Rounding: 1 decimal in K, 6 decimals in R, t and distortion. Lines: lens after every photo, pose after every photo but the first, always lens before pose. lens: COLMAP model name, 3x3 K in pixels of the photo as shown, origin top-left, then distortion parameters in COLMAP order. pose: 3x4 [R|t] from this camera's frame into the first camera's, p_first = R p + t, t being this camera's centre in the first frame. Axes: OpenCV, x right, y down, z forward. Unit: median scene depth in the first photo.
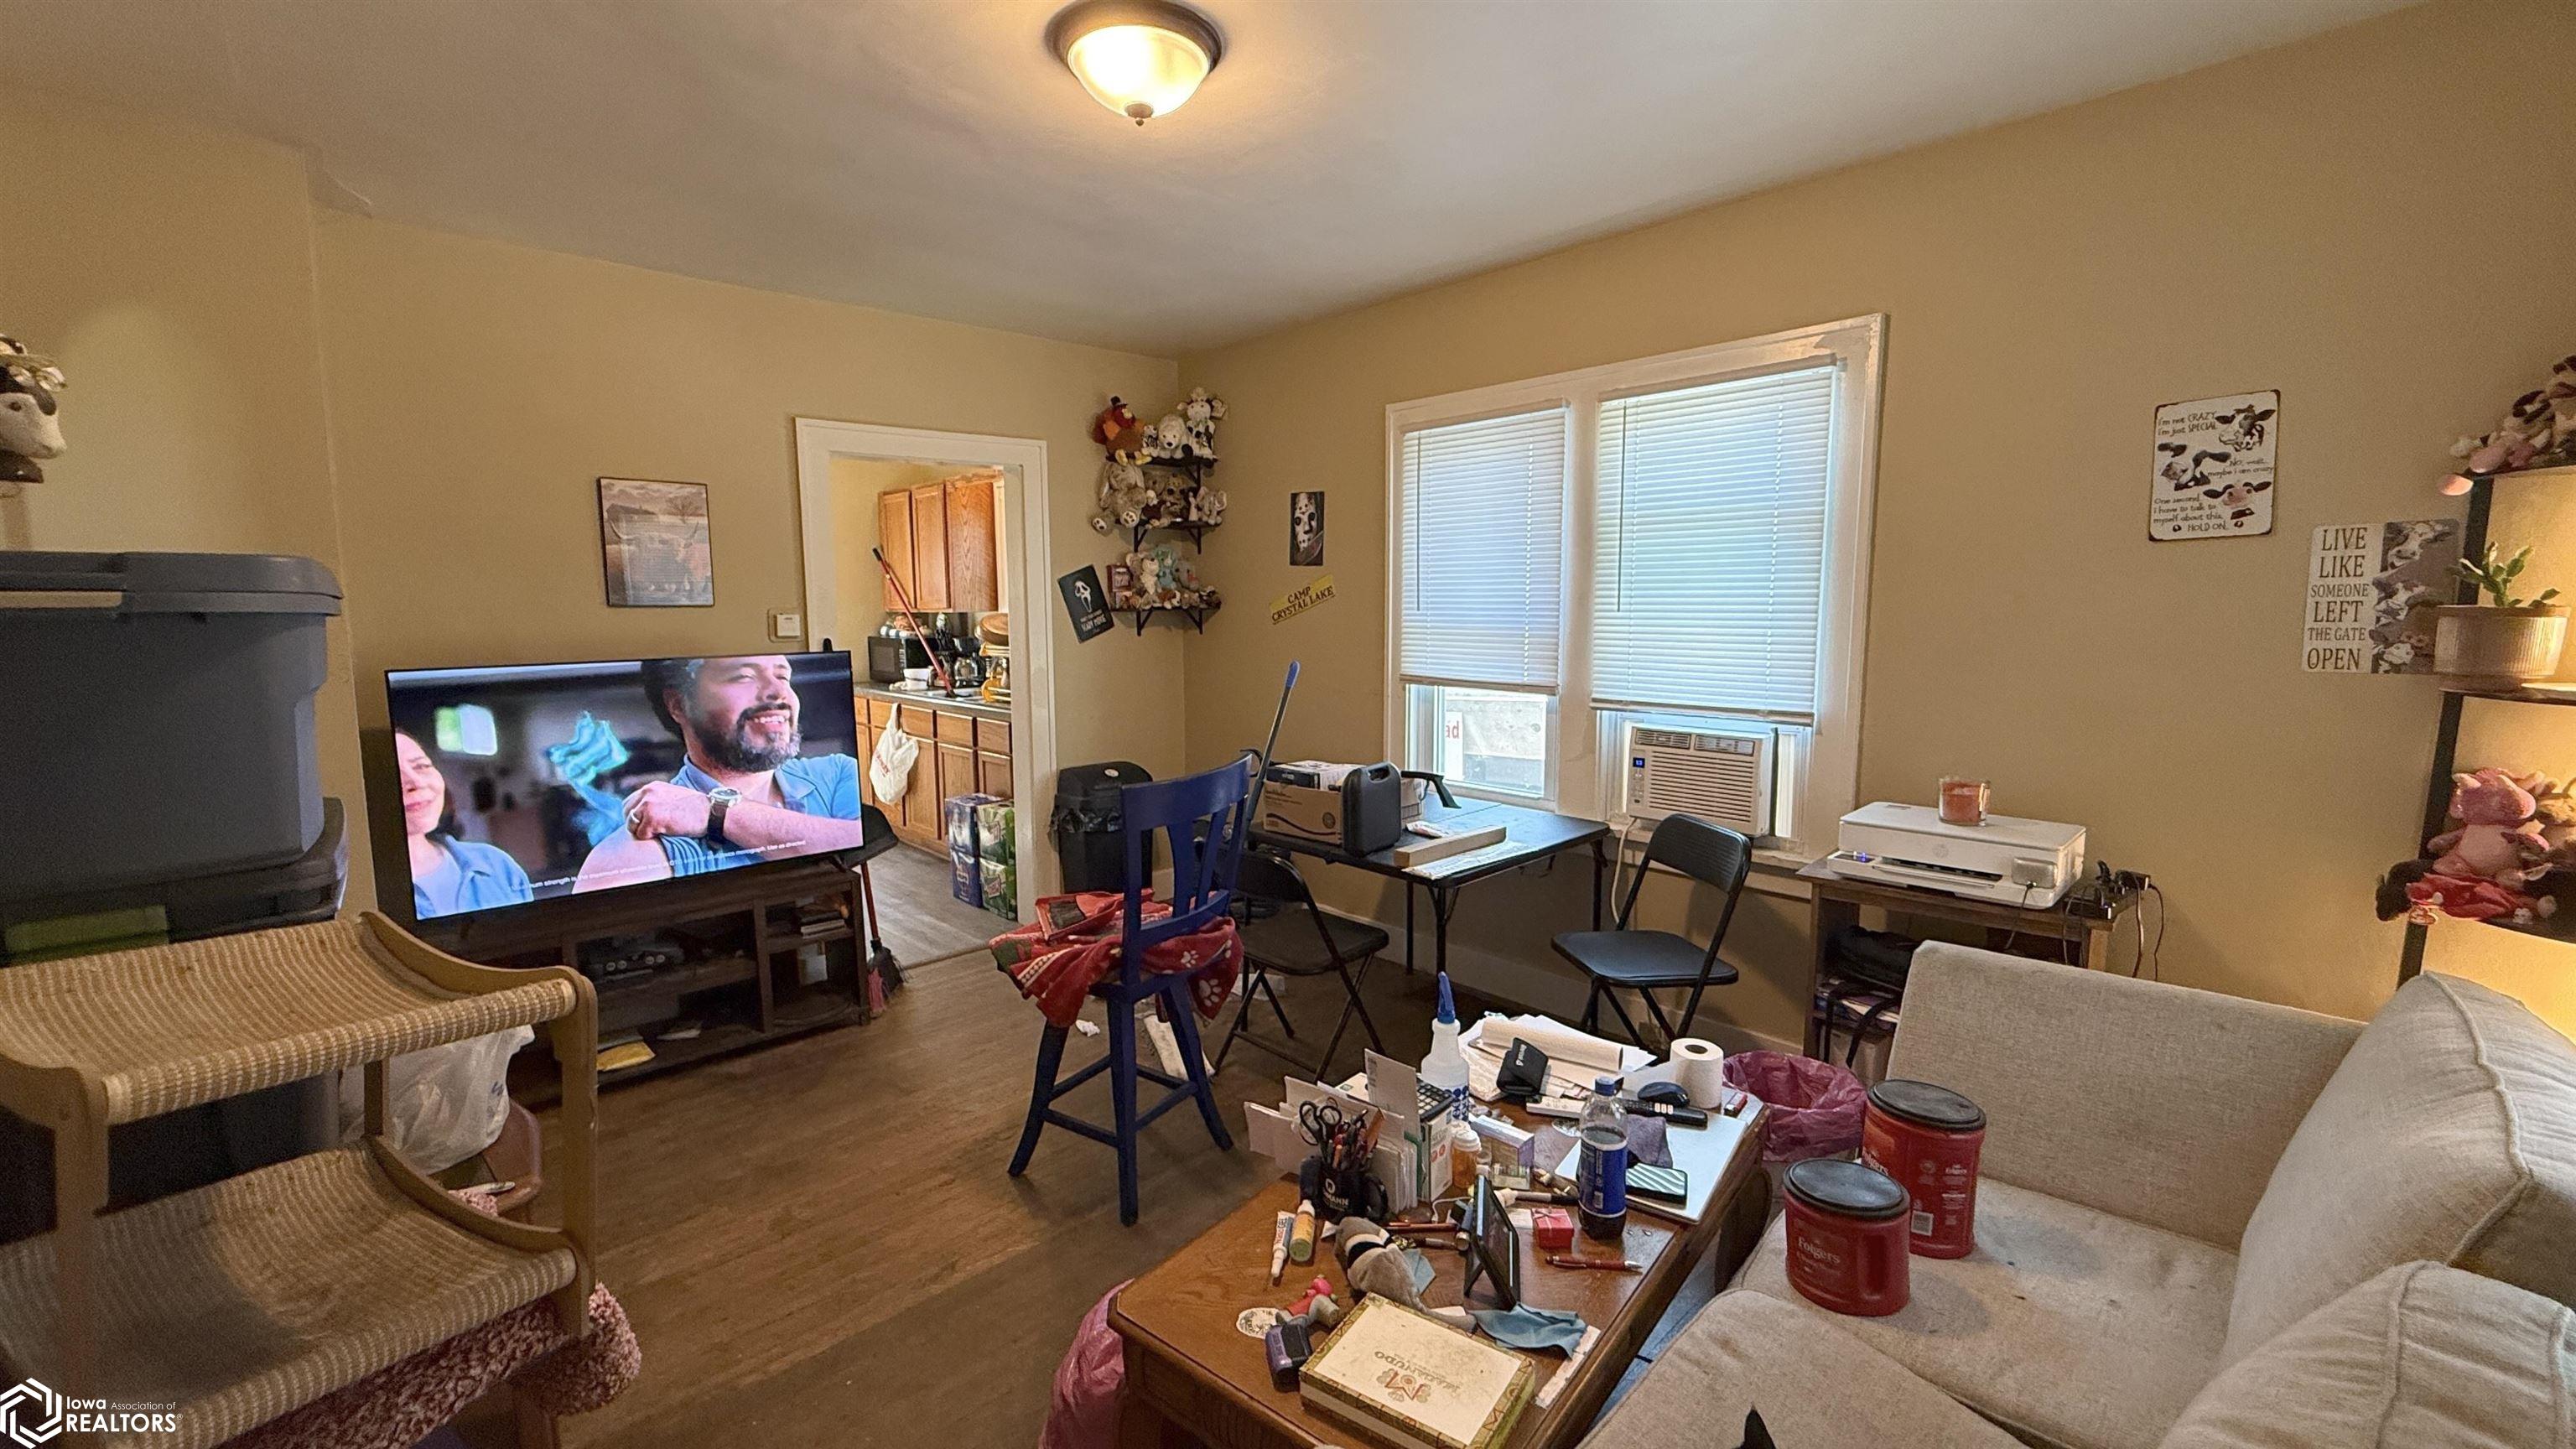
lens RADIAL K [[1023.8, 0, 1288.0], [0, 1023.8, 724.5], [0, 0, 1]] dist [0.000845, -0.000038]
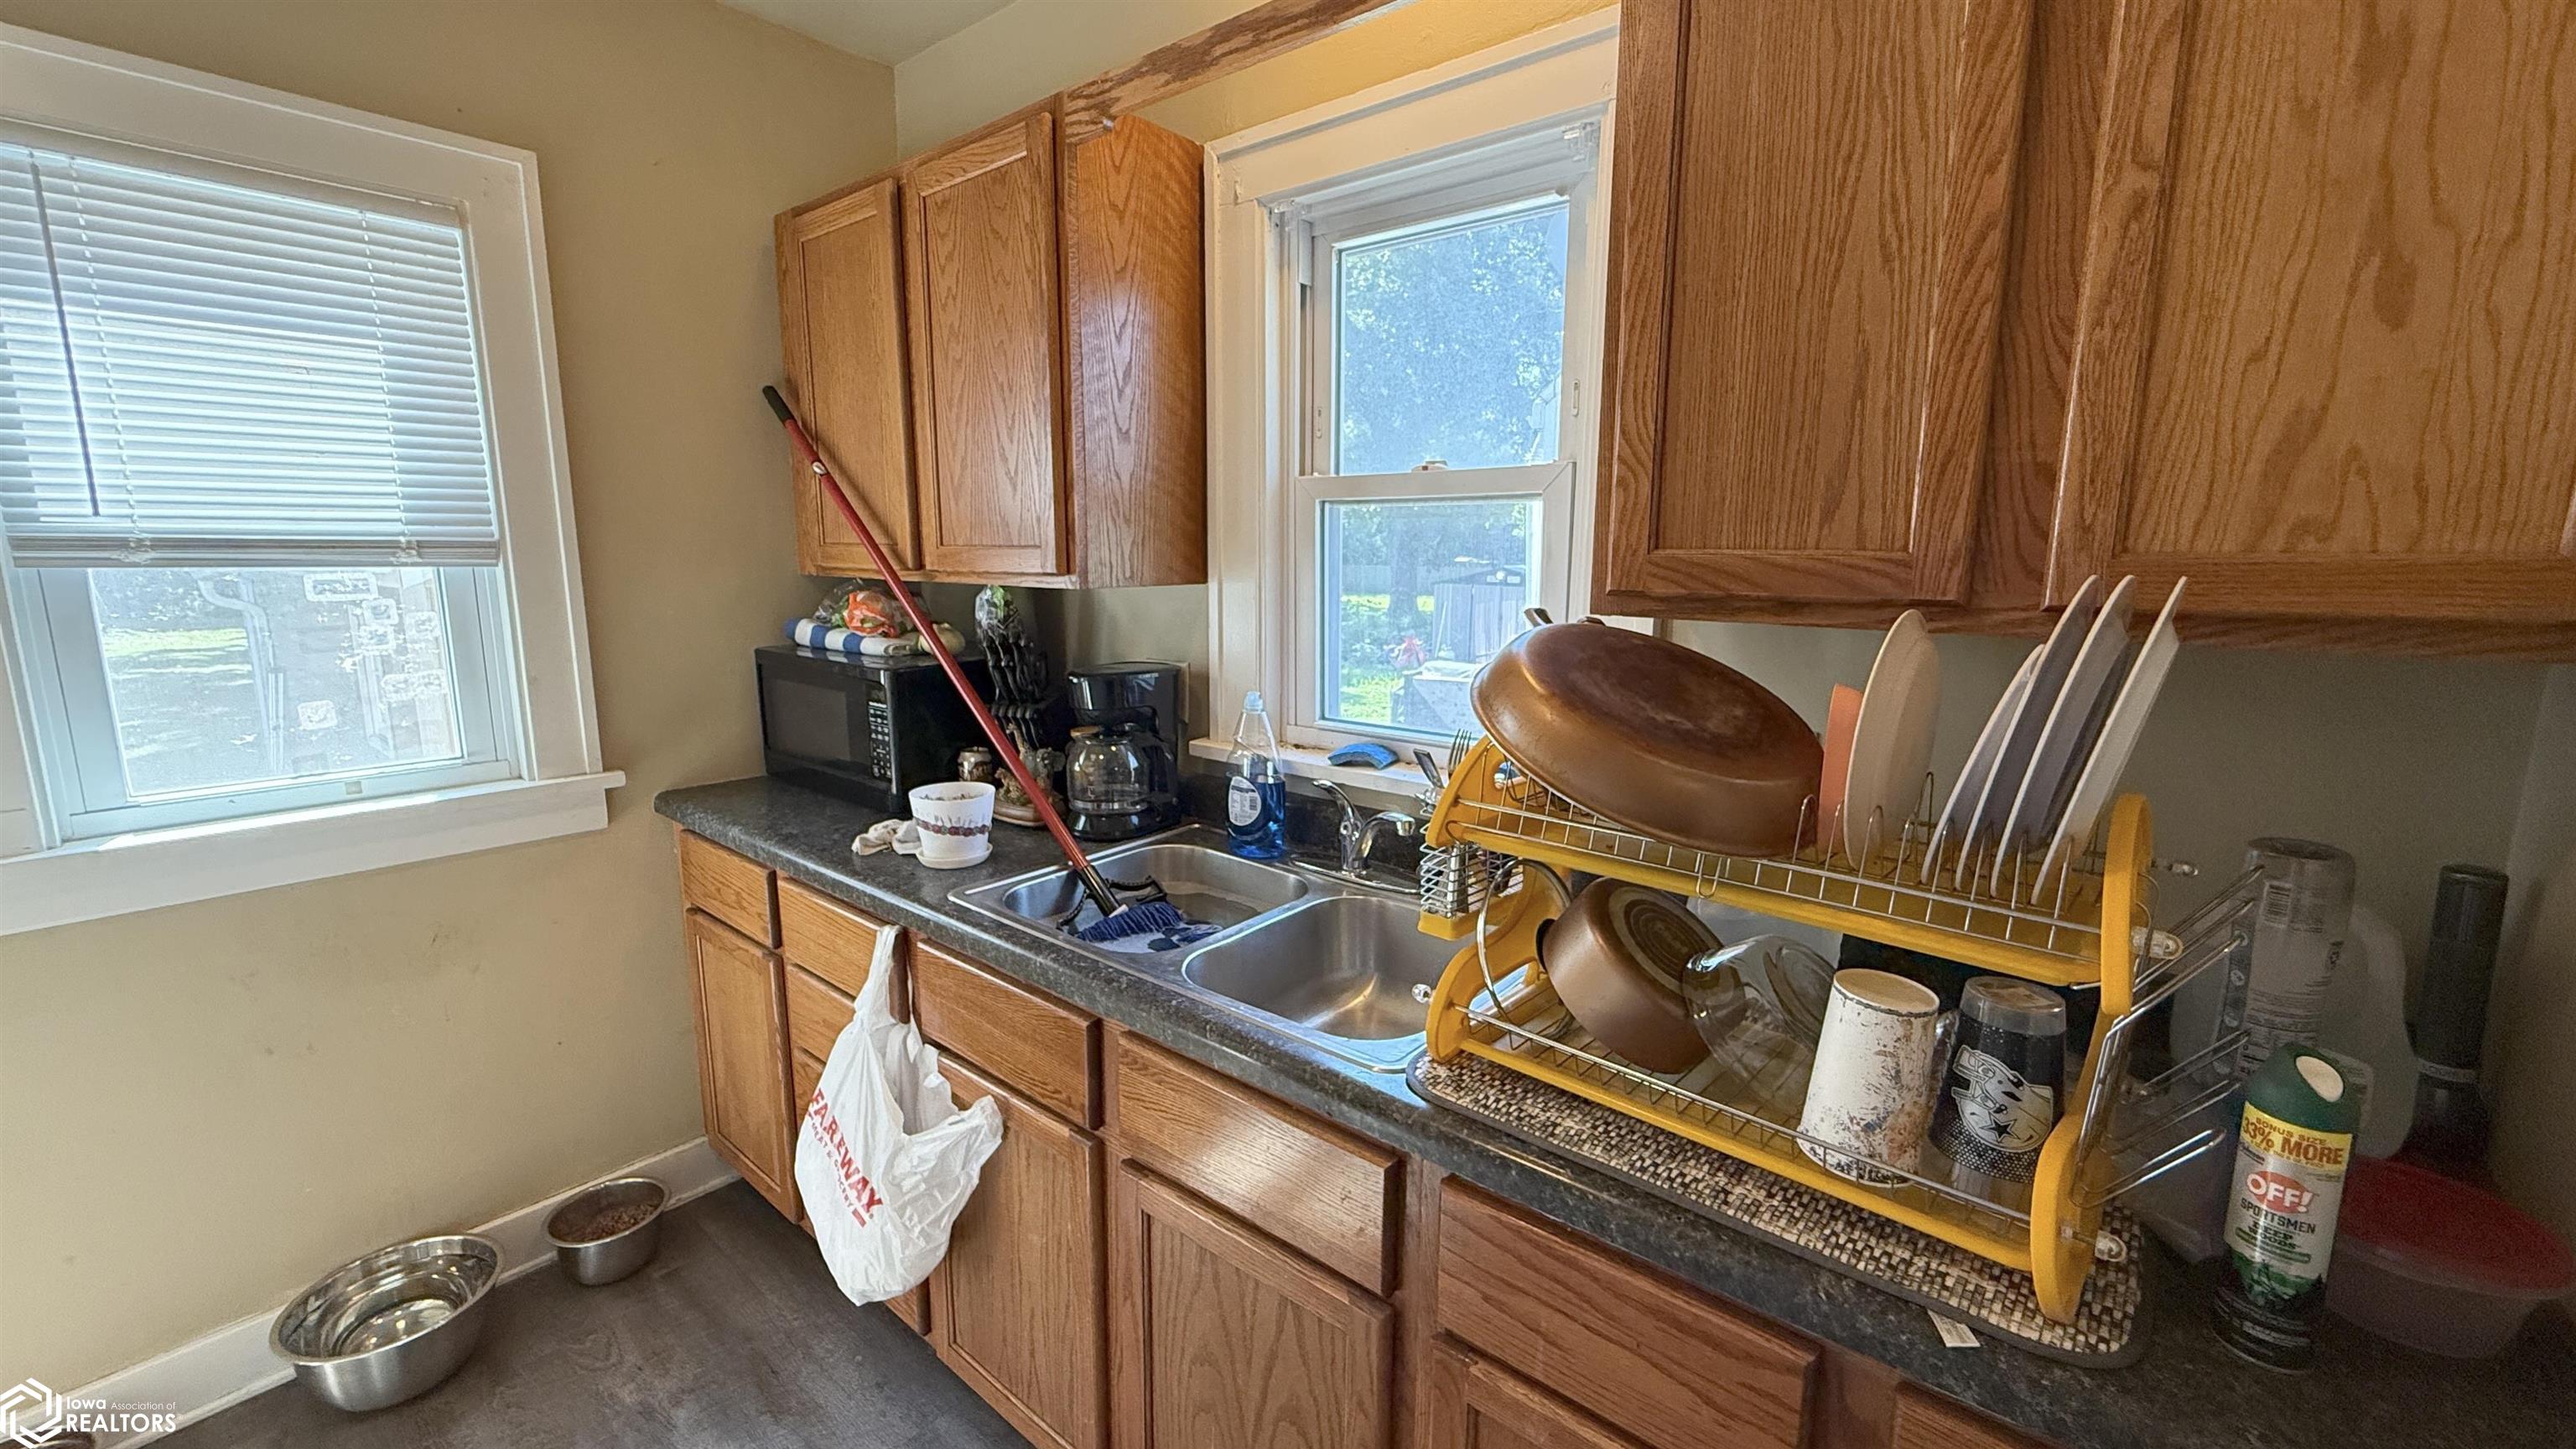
lens RADIAL K [[1023.8, 0, 1288.0], [0, 1023.8, 724.5], [0, 0, 1]] dist [0.000845, -0.000038]
pose [[0.992386, -0.006832, 0.122973, -0.291899], [0.000077, 0.998495, 0.054852, -0.083672], [-0.123163, -0.054425, 0.990893, 0.676281]]
